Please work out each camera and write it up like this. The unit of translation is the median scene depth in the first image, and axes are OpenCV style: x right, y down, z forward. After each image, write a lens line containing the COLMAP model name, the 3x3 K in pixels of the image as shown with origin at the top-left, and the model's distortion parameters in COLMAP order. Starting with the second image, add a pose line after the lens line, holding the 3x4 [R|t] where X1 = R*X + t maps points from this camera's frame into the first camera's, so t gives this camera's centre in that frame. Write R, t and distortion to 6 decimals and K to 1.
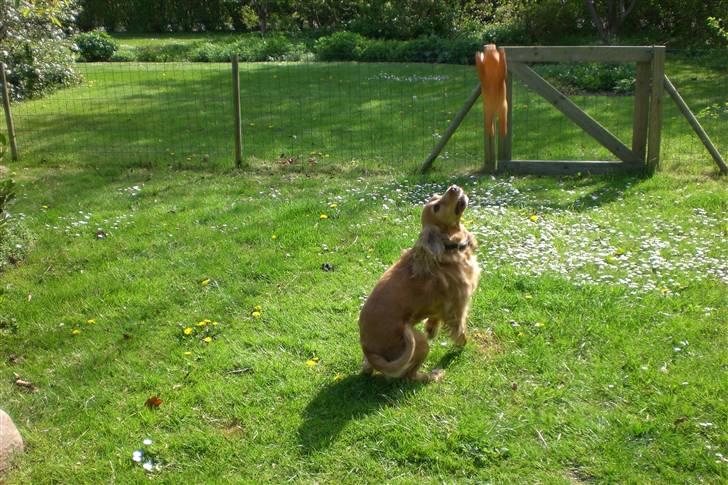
lens RADIAL K [[824.1, 0, 361.8], [0, 824.1, 268.9], [0, 0, 1]] dist [-0.059262, -0.219195]
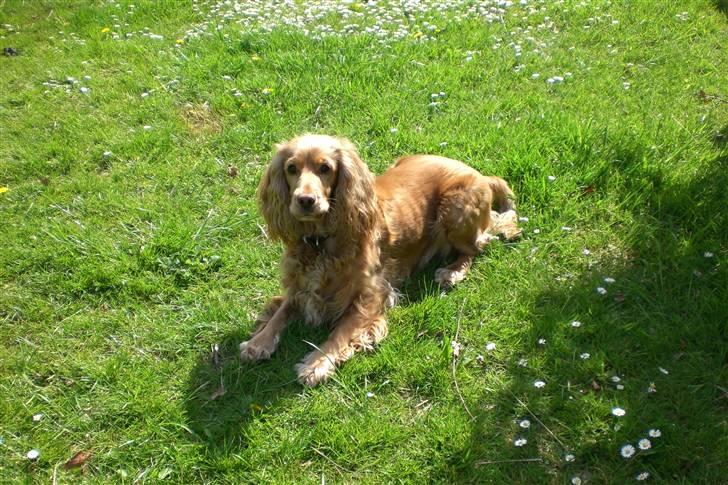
lens RADIAL K [[824.1, 0, 361.8], [0, 824.1, 268.9], [0, 0, 1]] dist [-0.059262, -0.219195]
pose [[0.962146, -0.150652, 0.227111, 0.063442], [0.087573, 0.960034, 0.265830, 0.019707], [-0.258082, -0.235879, 0.936886, 0.122266]]
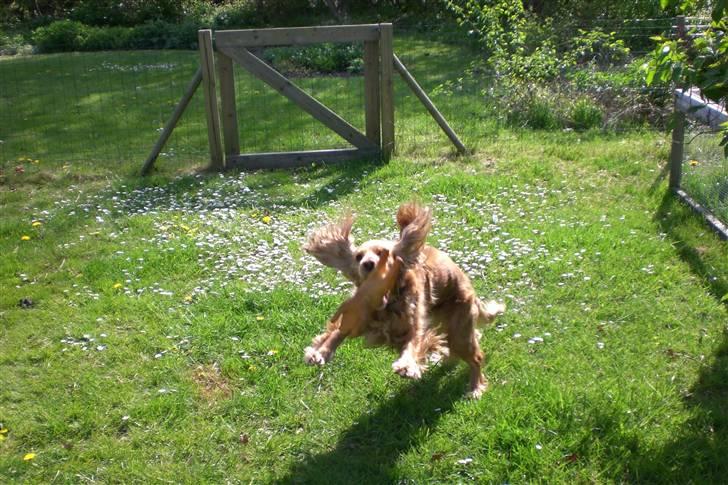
lens RADIAL K [[824.1, 0, 361.8], [0, 824.1, 268.9], [0, 0, 1]] dist [-0.059262, -0.219195]
pose [[0.954128, -0.099444, 0.282402, 0.045250], [0.093648, 0.995025, 0.033984, -0.026909], [-0.284376, -0.005979, 0.958694, 0.090777]]
